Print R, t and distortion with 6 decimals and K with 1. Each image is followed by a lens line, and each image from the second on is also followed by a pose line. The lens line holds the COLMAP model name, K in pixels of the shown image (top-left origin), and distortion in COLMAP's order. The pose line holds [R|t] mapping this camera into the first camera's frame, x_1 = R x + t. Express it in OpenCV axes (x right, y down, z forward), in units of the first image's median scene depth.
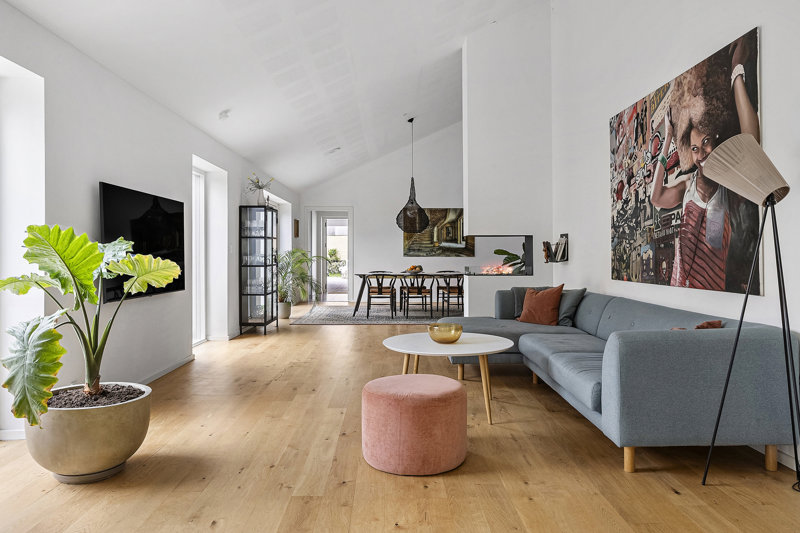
lens RADIAL K [[547.2, 0, 400.5], [0, 547.2, 263.9], [0, 0, 1]] dist [0.002329, 0.005779]
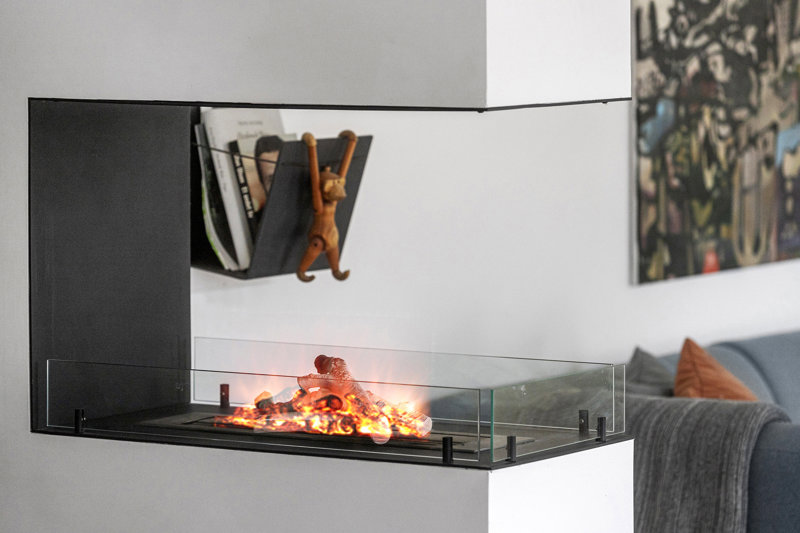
lens RADIAL K [[3487.1, 0, 399.4], [0, 3487.1, 265.1], [0, 0, 1]] dist [0.067518, 0.000000]
pose [[-0.828491, -0.036247, 0.558829, -0.400429], [0.022426, 0.994955, 0.097784, -0.147405], [-0.559554, 0.093546, -0.823498, 2.686459]]
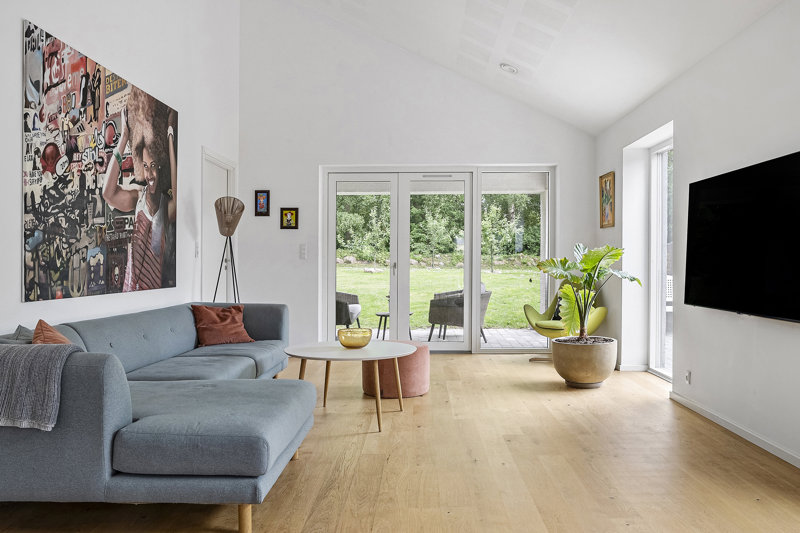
lens RADIAL K [[642.5, 0, 397.7], [0, 642.5, 258.1], [0, 0, 1]] dist [0.001733, 0.010361]
pose [[-0.998346, -0.000379, 0.057484, -0.048832], [0.000192, 0.999951, 0.009924, -0.029250], [-0.057485, 0.009918, -0.998297, 1.979832]]
